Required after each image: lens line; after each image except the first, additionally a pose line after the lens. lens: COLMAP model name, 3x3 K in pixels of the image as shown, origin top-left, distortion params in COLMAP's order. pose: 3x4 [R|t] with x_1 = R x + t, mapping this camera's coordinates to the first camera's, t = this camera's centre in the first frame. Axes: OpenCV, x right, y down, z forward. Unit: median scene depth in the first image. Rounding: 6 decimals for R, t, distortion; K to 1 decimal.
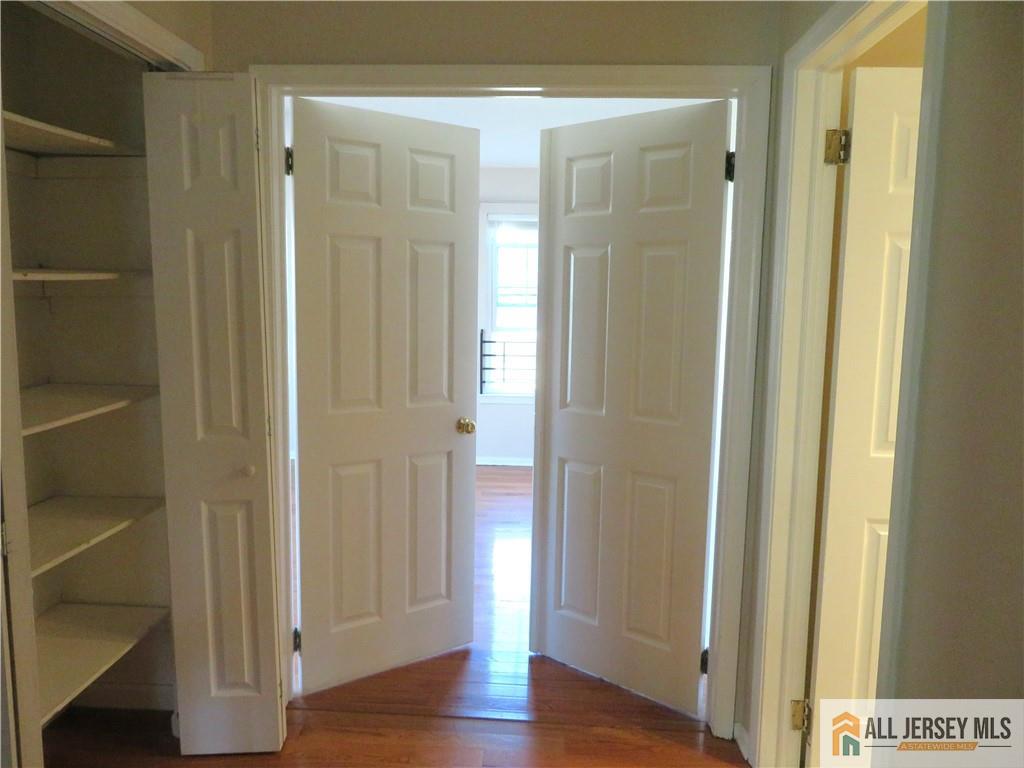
lens RADIAL K [[733.8, 0, 512.0], [0, 733.8, 384.0], [0, 0, 1]] dist [-0.000468, -0.005043]
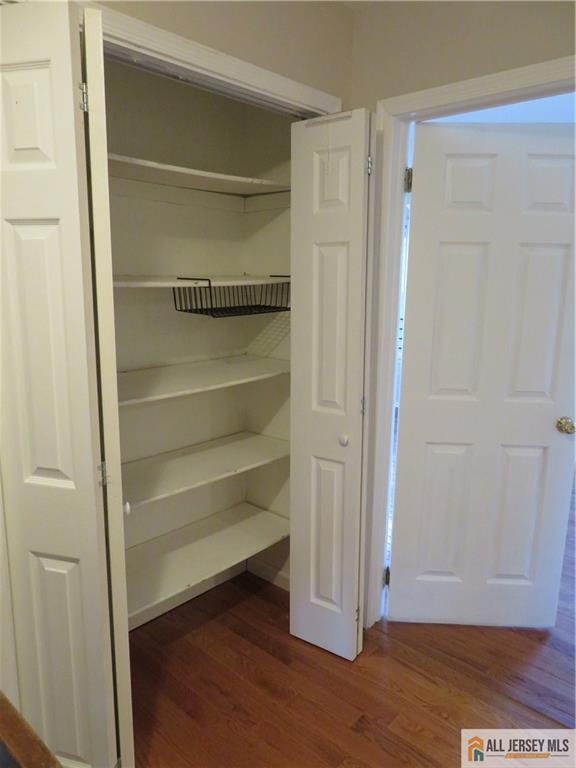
lens RADIAL K [[550.3, 0, 288.0], [0, 550.3, 384.0], [0, 0, 1]] dist [-0.000468, -0.005043]
pose [[0.781743, 0.109248, -0.613957, 0.125374], [-0.073367, 0.993810, 0.083422, -0.042983], [0.619270, -0.020171, 0.784919, 0.202216]]
